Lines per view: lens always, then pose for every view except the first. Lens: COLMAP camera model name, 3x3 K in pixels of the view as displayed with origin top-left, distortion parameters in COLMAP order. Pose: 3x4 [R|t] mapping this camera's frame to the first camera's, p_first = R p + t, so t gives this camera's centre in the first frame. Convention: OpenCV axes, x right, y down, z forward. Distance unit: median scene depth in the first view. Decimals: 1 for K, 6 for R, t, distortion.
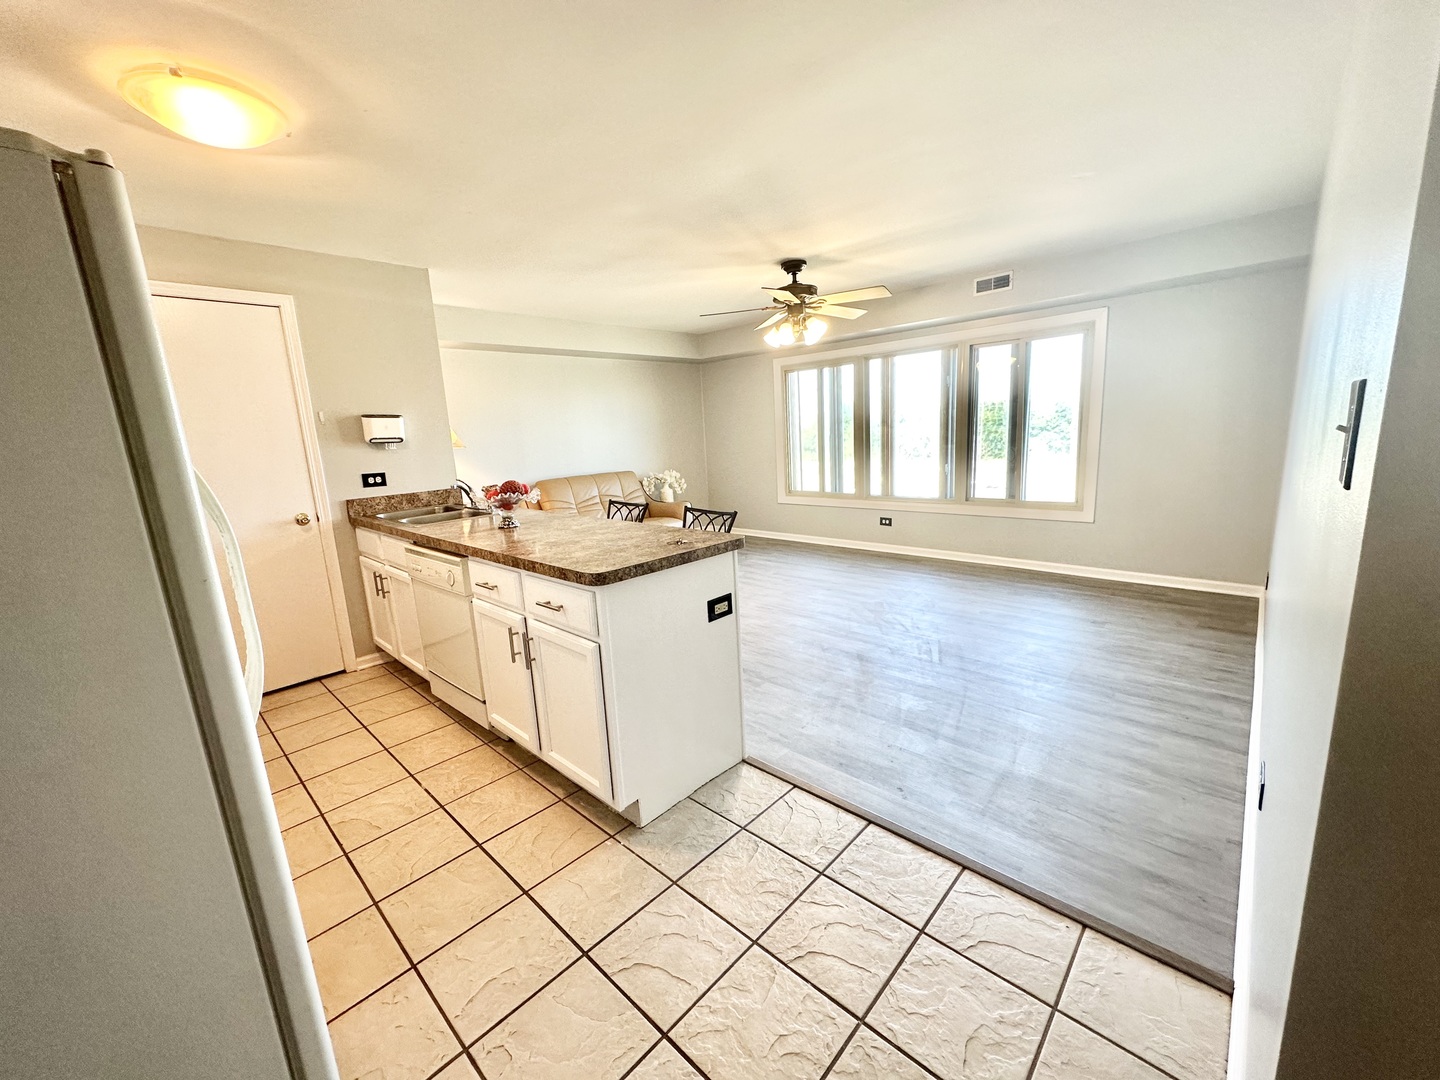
lens RADIAL K [[574.8, 0, 720.0], [0, 574.8, 540.0], [0, 0, 1]] dist [-0.000584, 0.000210]
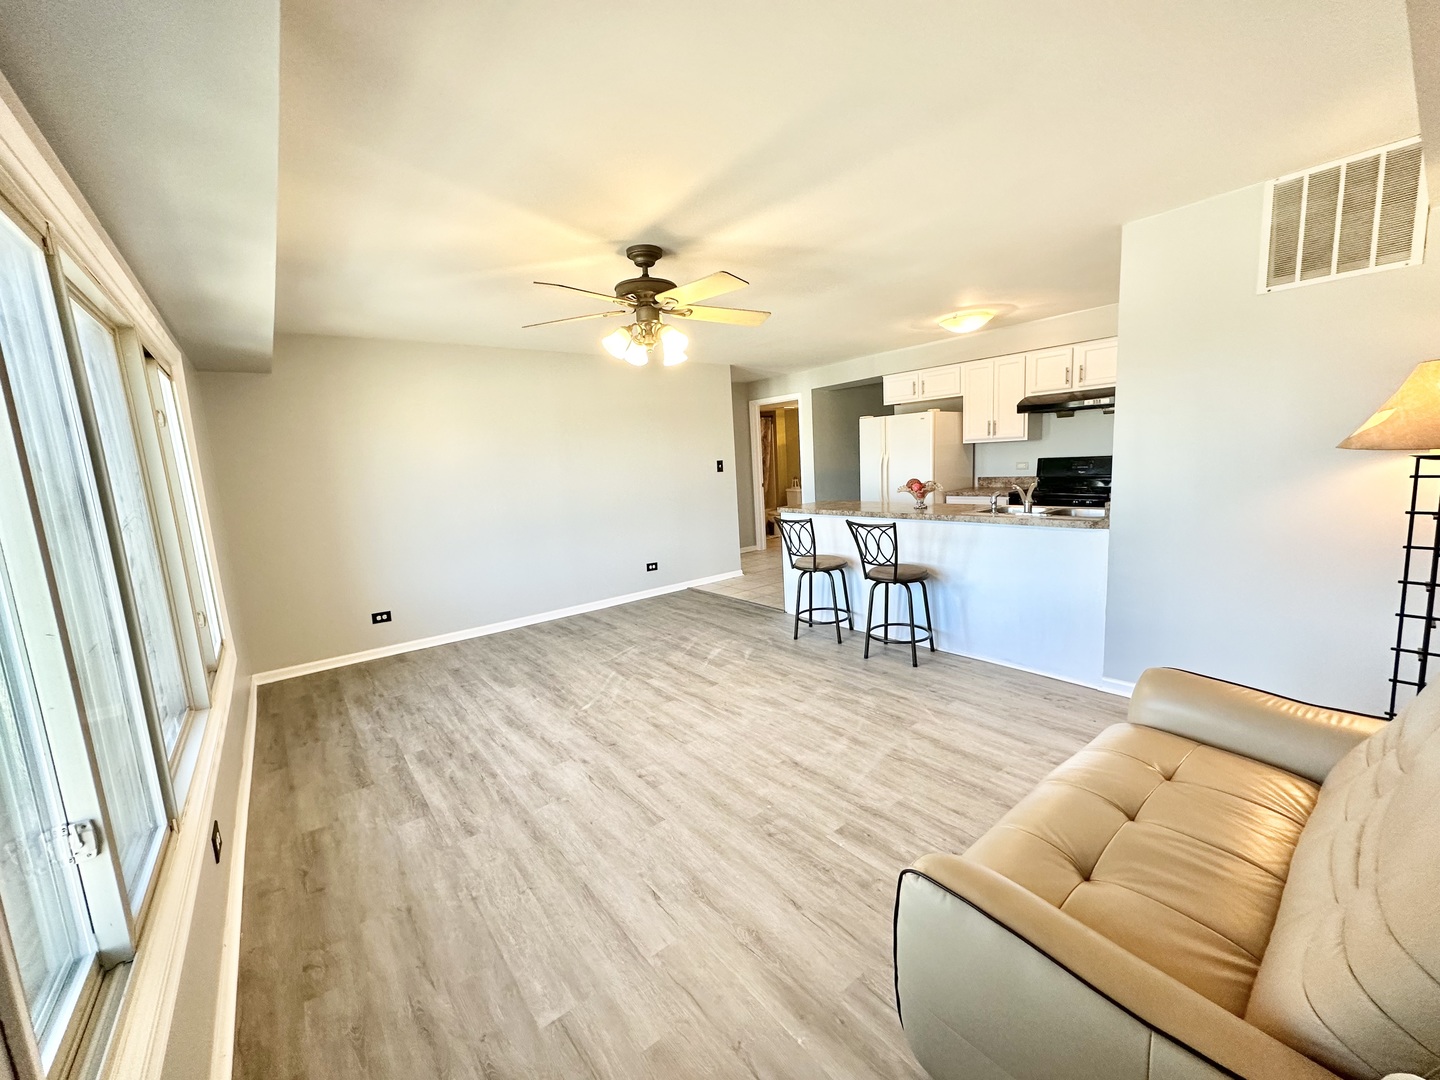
lens RADIAL K [[574.8, 0, 720.0], [0, 574.8, 540.0], [0, 0, 1]] dist [-0.000584, 0.000210]
pose [[-0.983164, 0.086615, 0.160891, -0.051412], [0.134525, 0.938988, 0.316551, -0.368521], [-0.123657, 0.332865, -0.934831, 1.842971]]
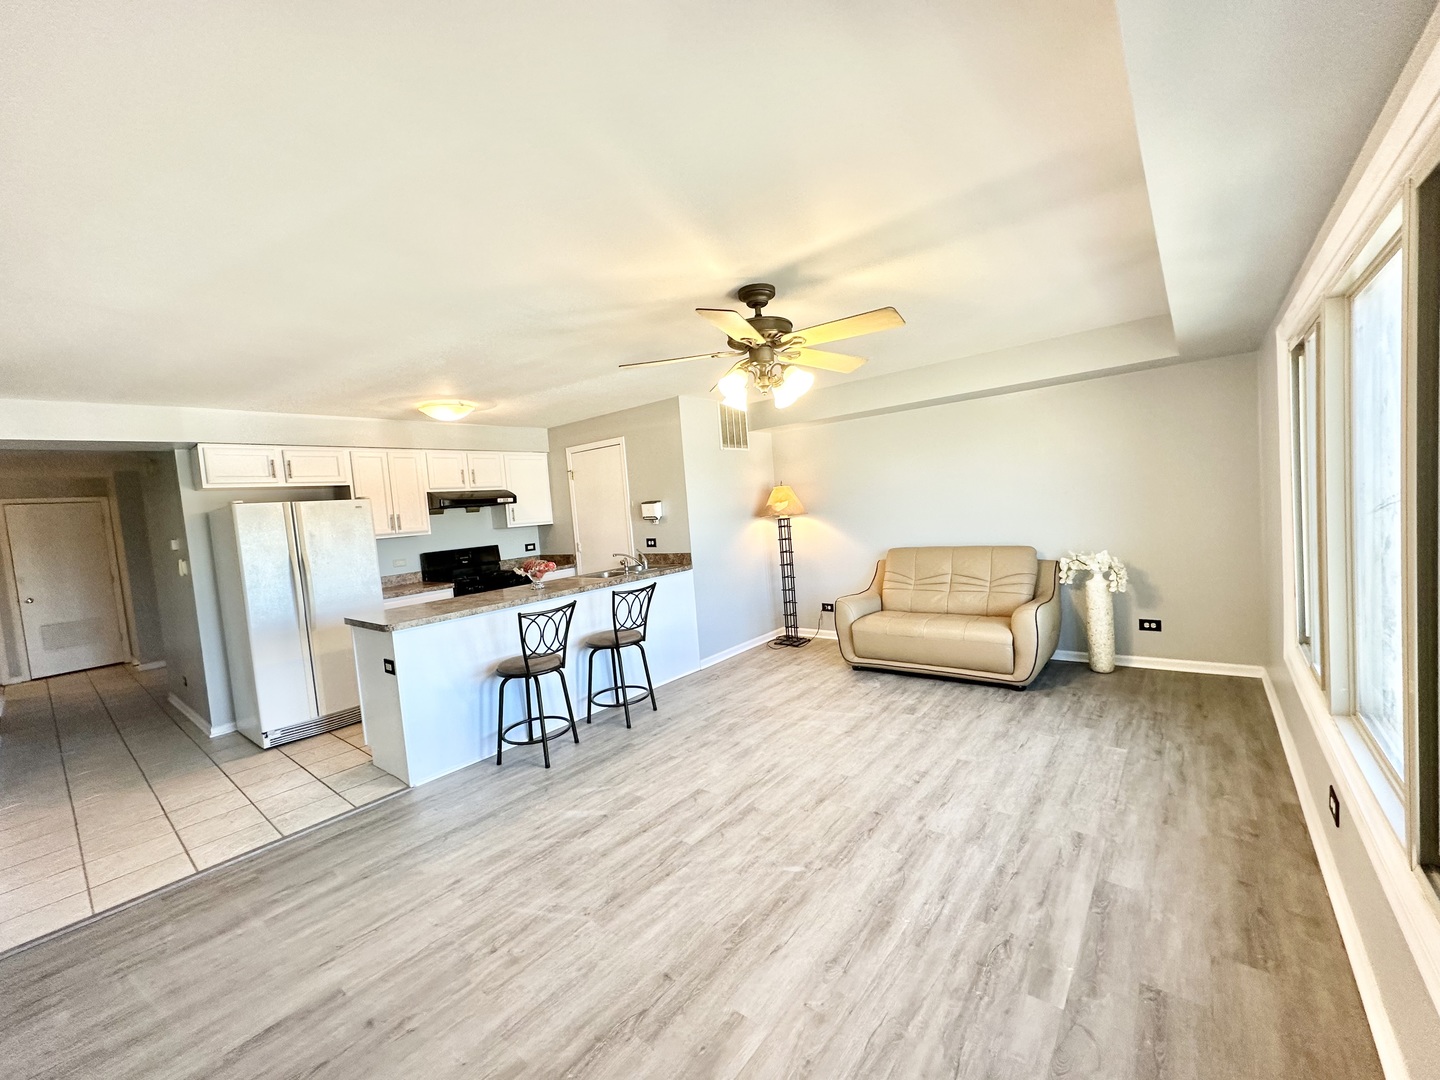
lens RADIAL K [[574.8, 0, 720.0], [0, 574.8, 540.0], [0, 0, 1]] dist [-0.000584, 0.000210]
pose [[0.070664, 0.106184, -0.991832, 0.862581], [-0.112232, 0.988851, 0.097868, -0.259102], [0.991166, 0.104399, 0.081793, 0.965189]]
